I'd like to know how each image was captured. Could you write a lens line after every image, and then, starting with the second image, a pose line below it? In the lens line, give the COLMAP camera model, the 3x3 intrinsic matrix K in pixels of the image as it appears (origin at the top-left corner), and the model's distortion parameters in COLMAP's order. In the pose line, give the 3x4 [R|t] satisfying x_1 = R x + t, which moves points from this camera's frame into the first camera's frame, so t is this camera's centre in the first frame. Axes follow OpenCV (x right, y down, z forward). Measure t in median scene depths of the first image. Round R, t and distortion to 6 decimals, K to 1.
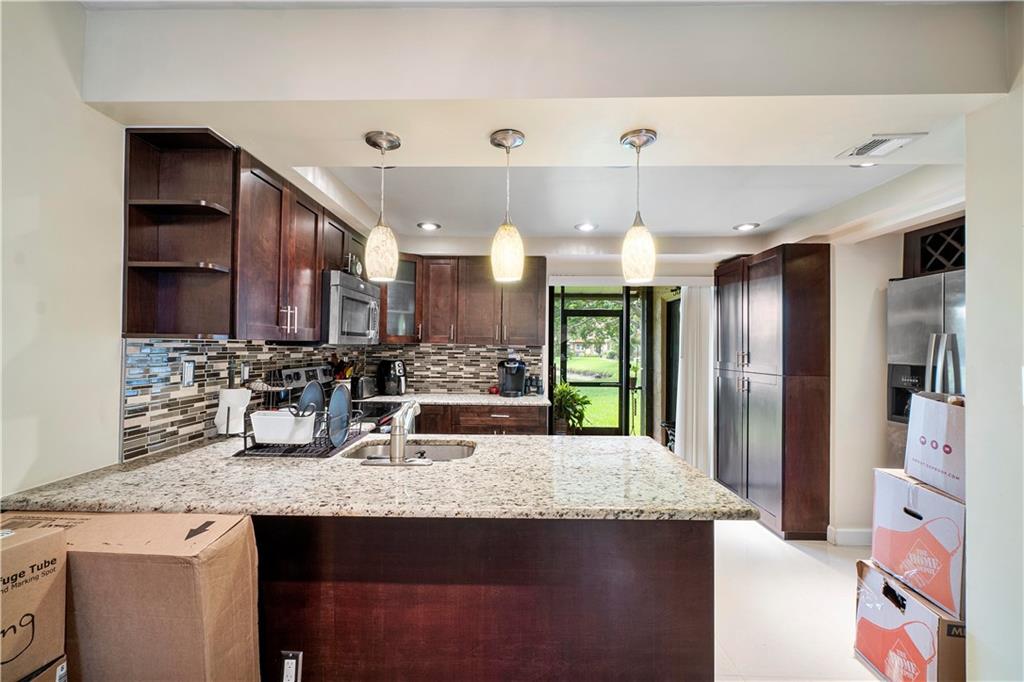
lens RADIAL K [[447.0, 0, 507.6], [0, 447.0, 340.5], [0, 0, 1]] dist [-0.003714, 0.000130]
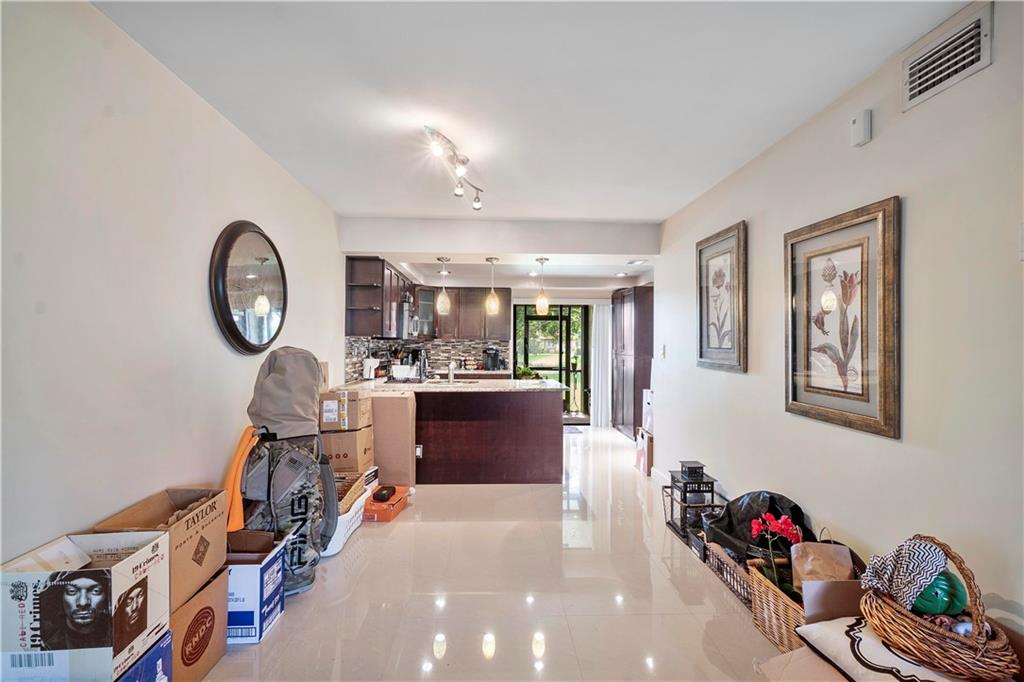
lens RADIAL K [[447.0, 0, 509.7], [0, 447.0, 341.1], [0, 0, 1]] dist [-0.003714, 0.000130]
pose [[0.997870, -0.002698, 0.065182, -0.046904], [0.002211, 0.999969, 0.007533, 0.002527], [-0.065200, -0.007373, 0.997845, -1.080349]]
